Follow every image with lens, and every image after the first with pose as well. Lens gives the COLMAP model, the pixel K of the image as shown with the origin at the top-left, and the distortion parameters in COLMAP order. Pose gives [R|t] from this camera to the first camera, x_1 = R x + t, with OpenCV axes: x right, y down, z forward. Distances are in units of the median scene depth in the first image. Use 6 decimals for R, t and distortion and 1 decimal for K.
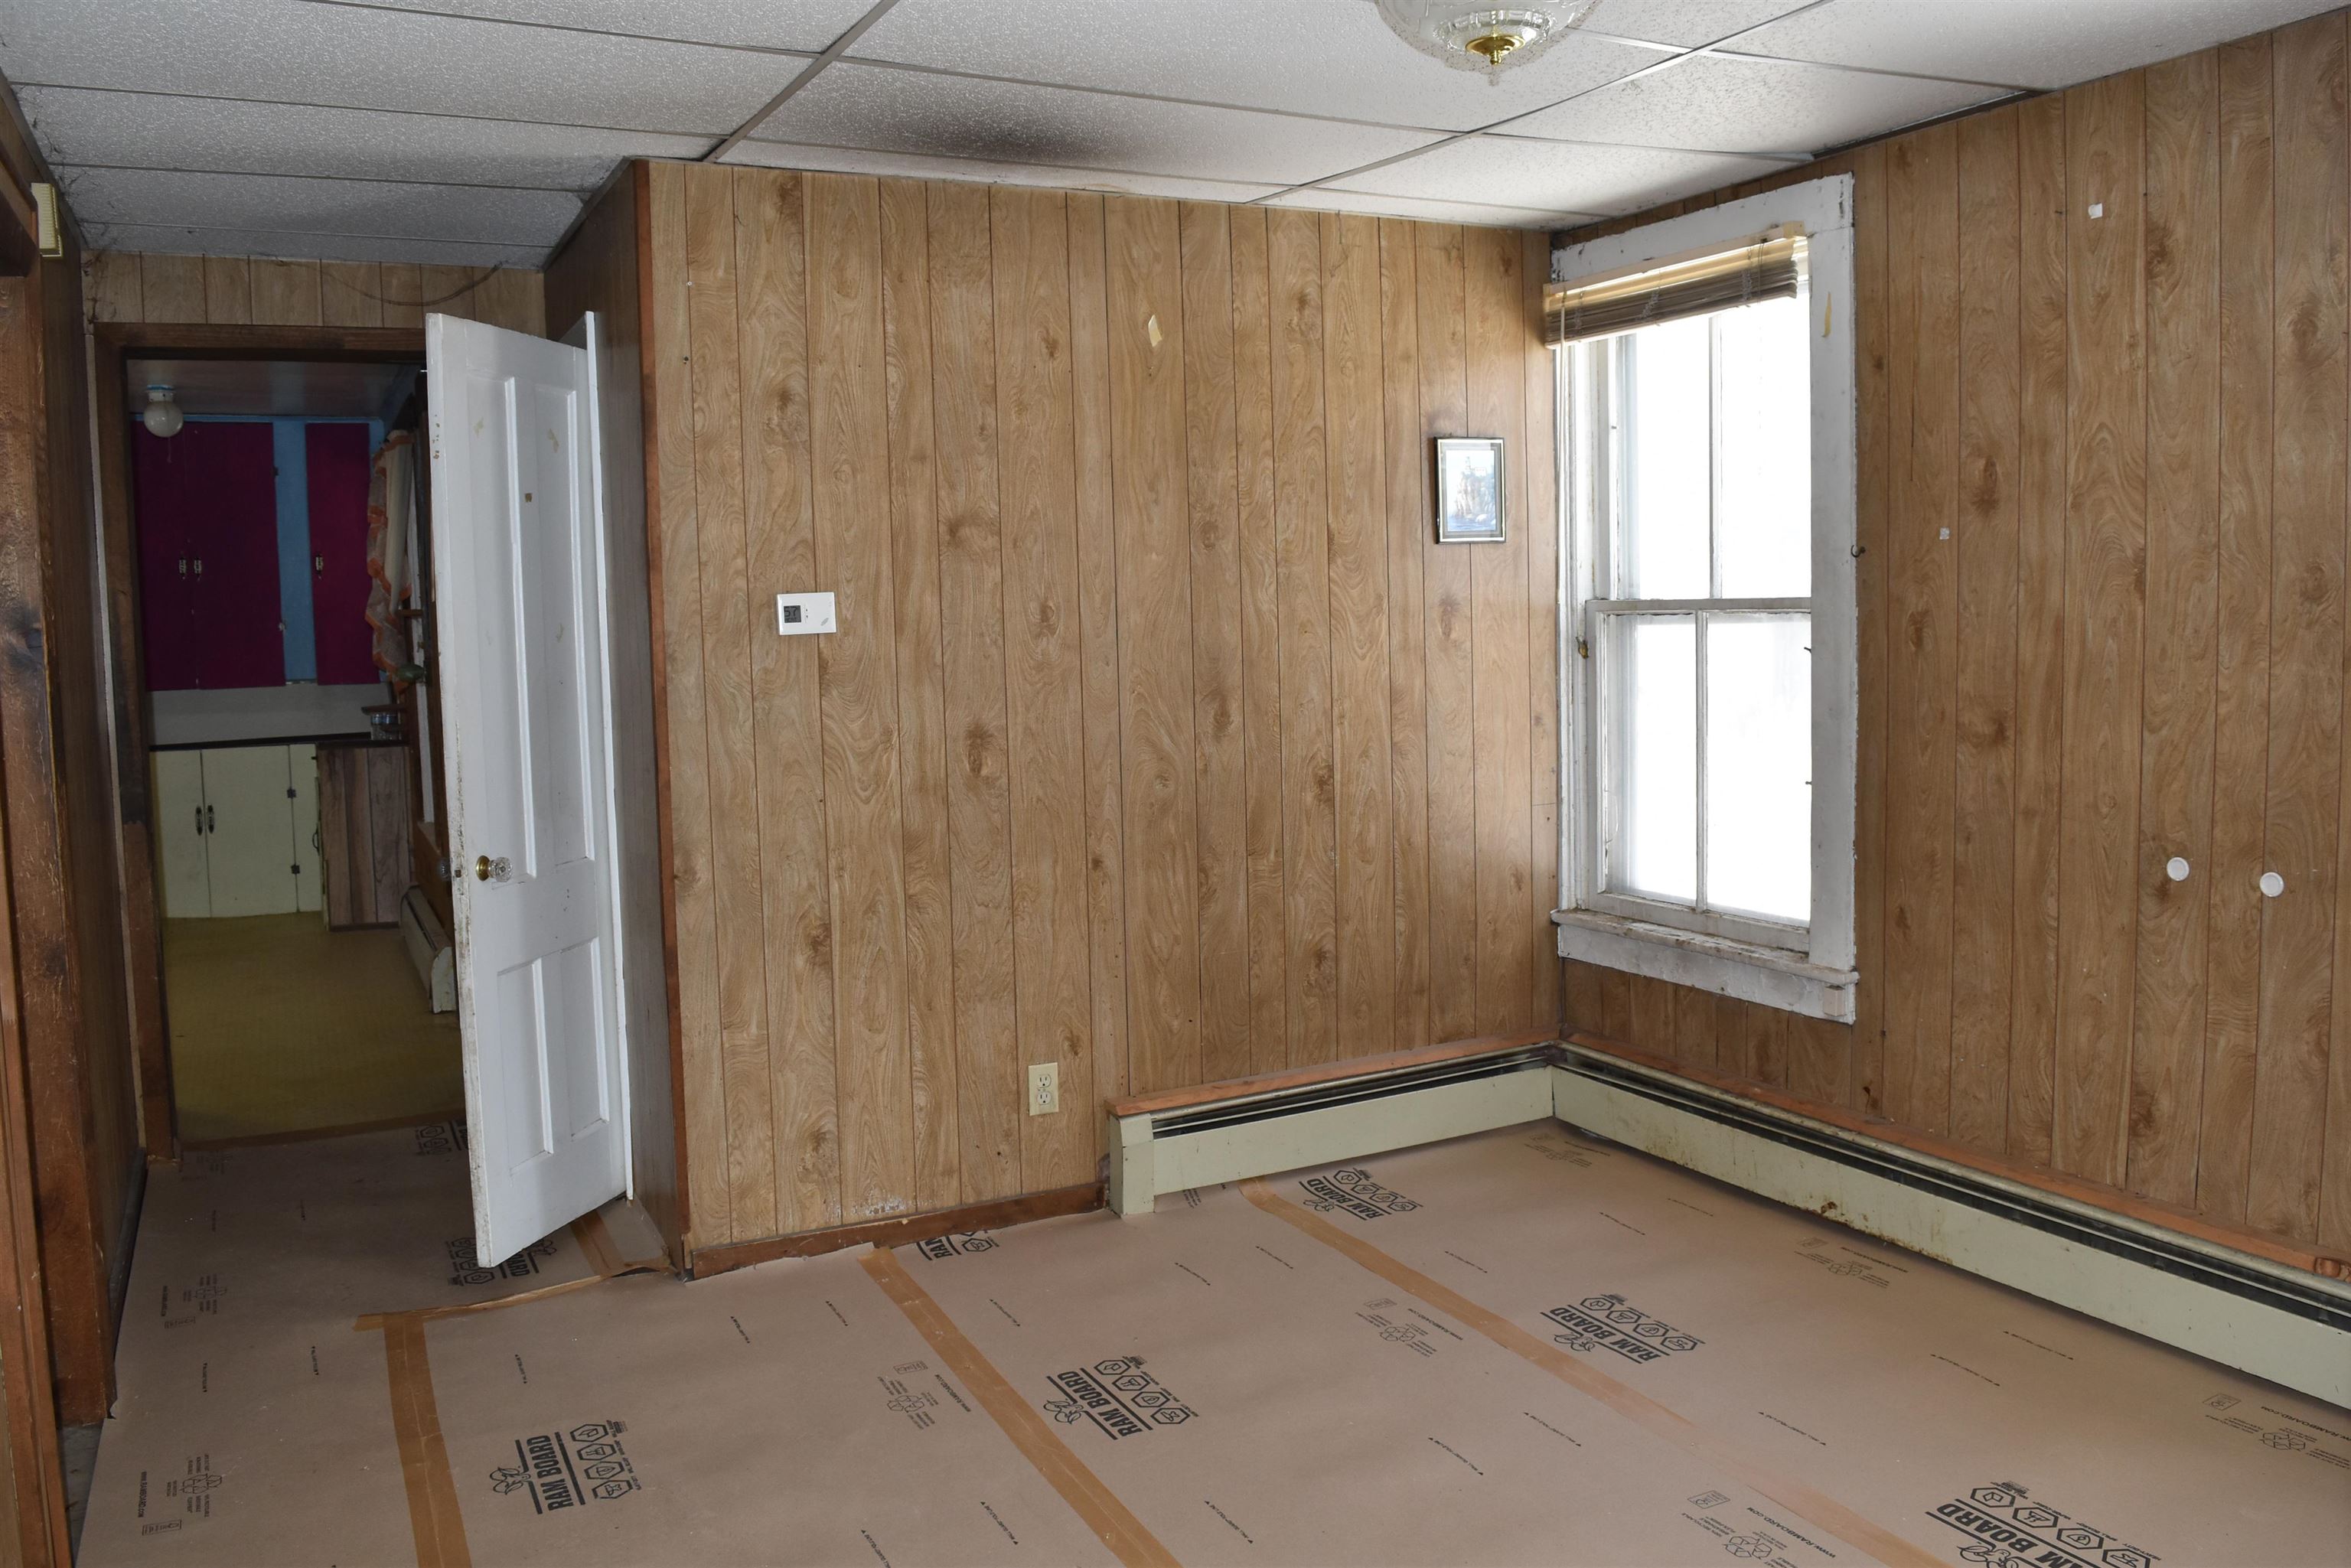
lens RADIAL K [[1878.5, 0, 1175.5], [0, 1878.5, 784.0], [0, 0, 1]] dist [-0.101967, 0.020320]
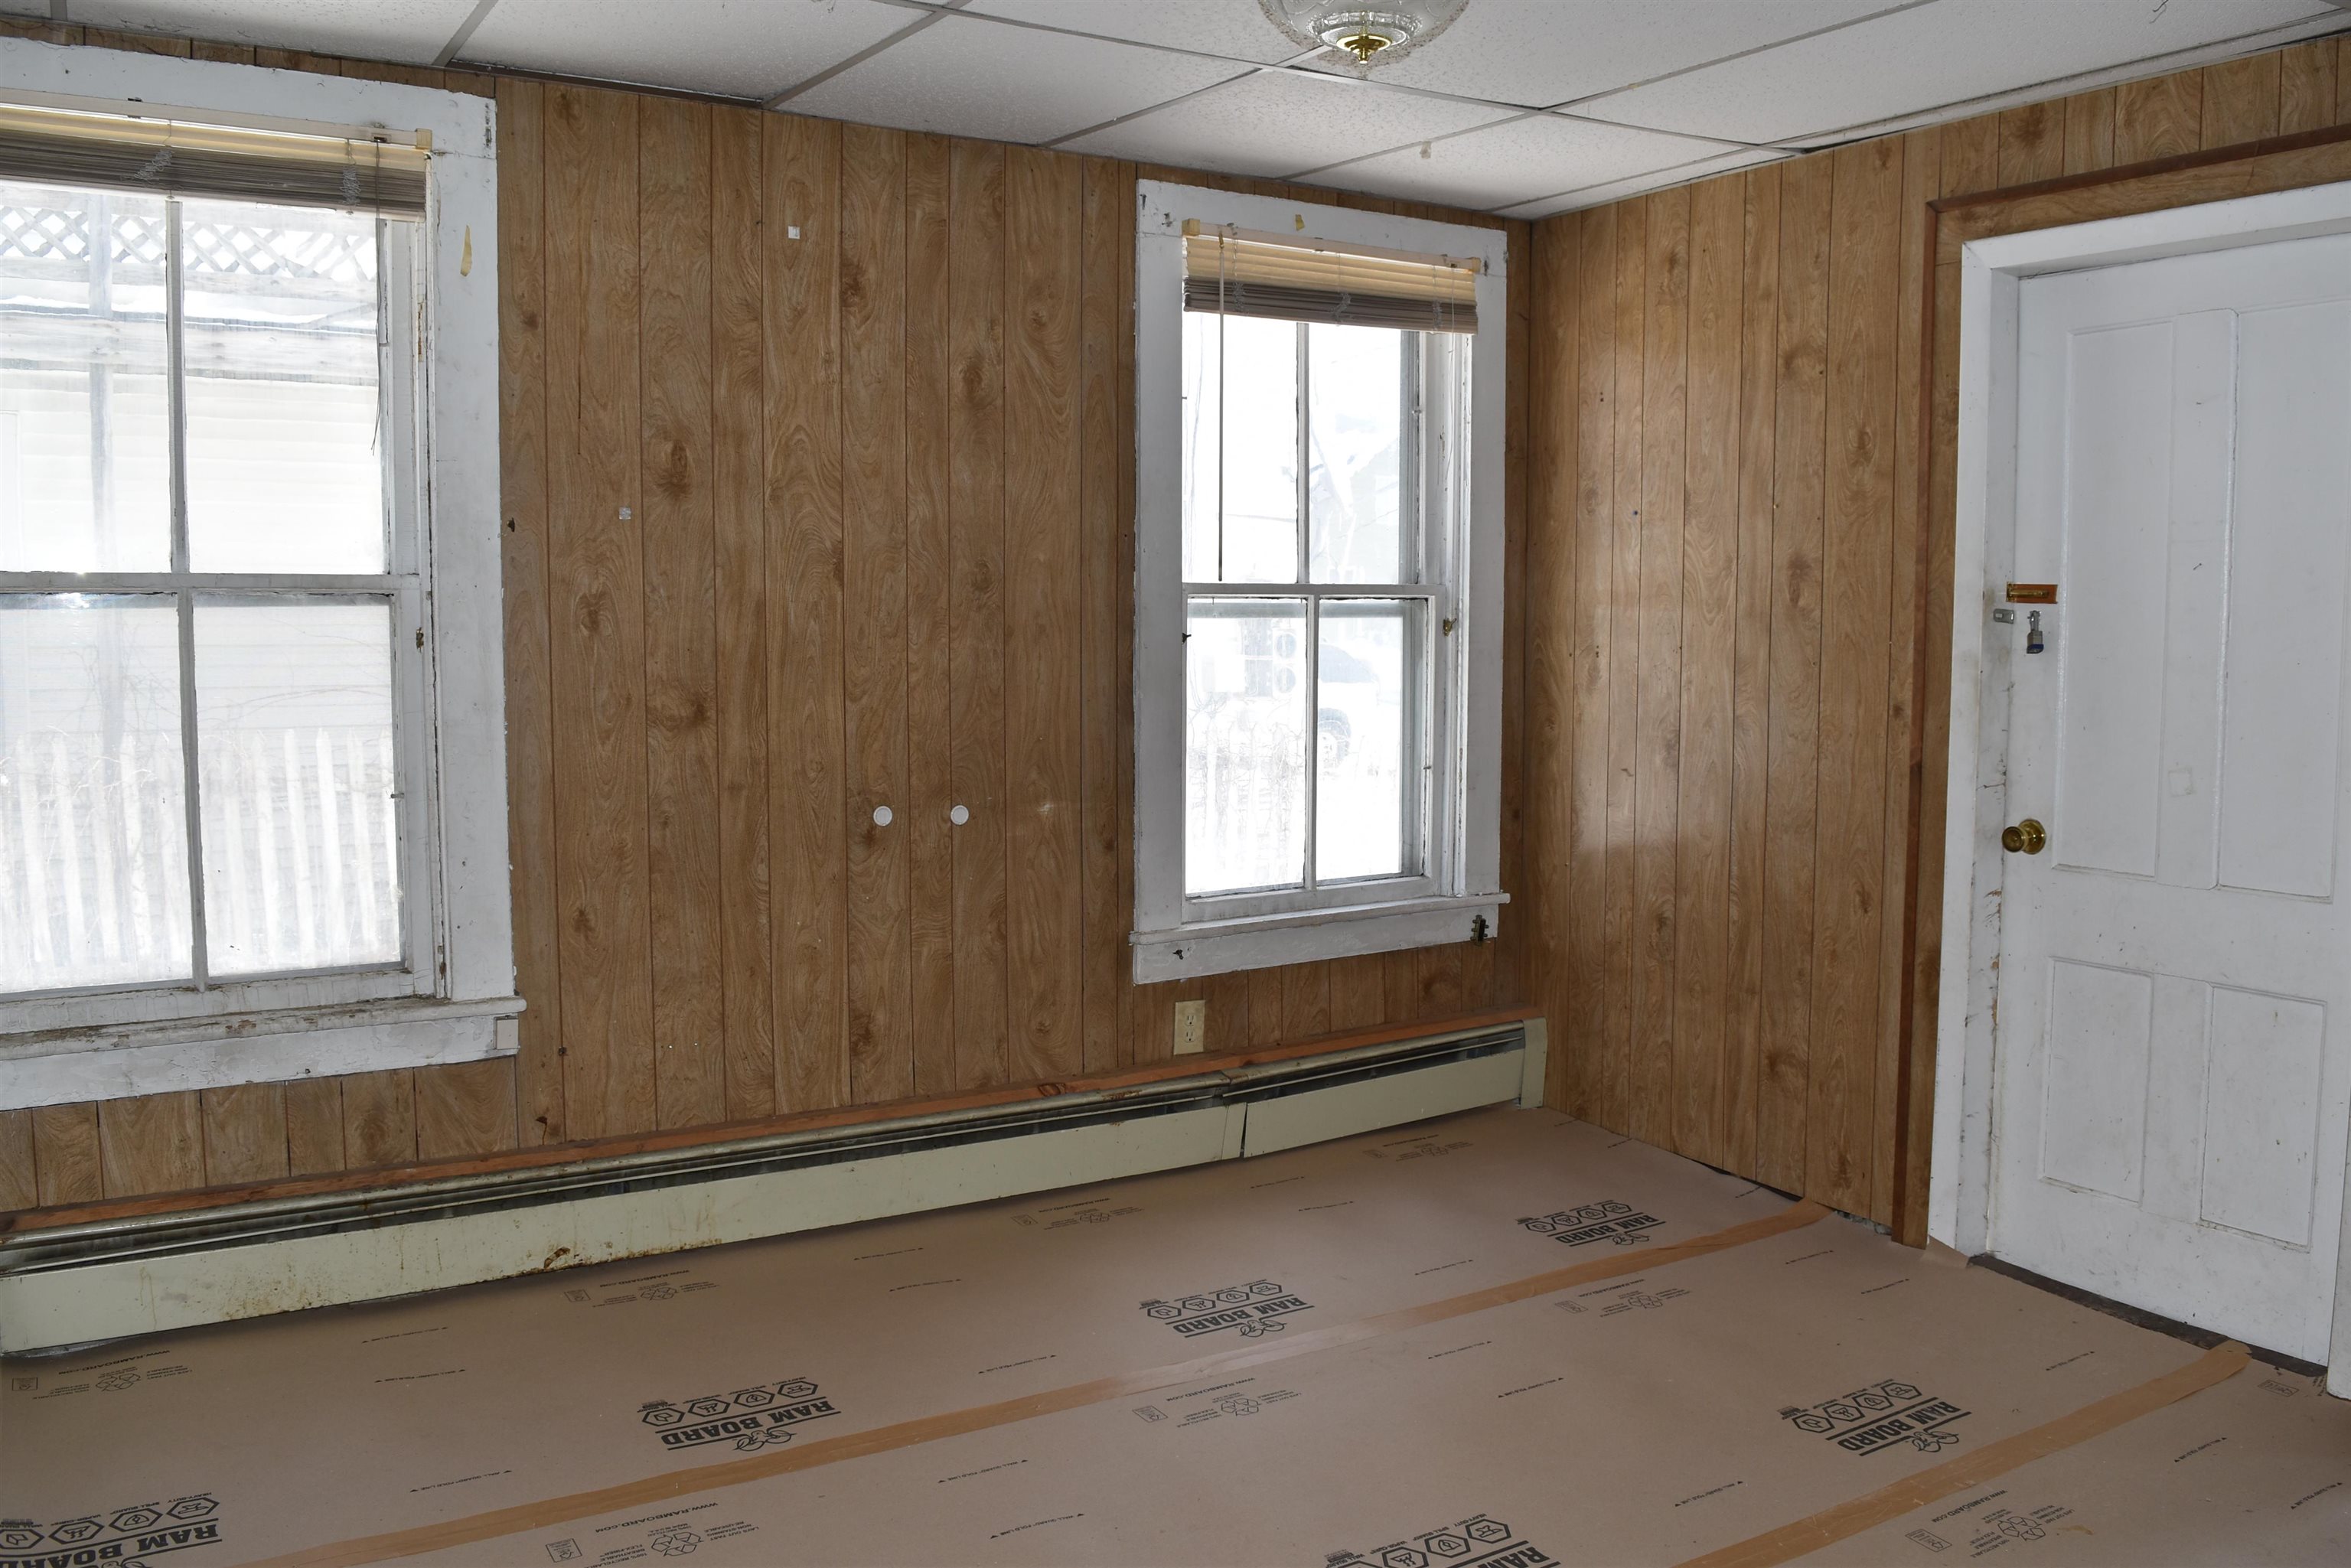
lens RADIAL K [[1878.5, 0, 1175.5], [0, 1878.5, 784.0], [0, 0, 1]] dist [-0.101967, 0.020320]
pose [[-0.101032, -0.066143, 0.992682, -0.642480], [0.087154, 0.993363, 0.075059, -0.046327], [-0.991058, 0.094100, -0.094596, 0.890122]]
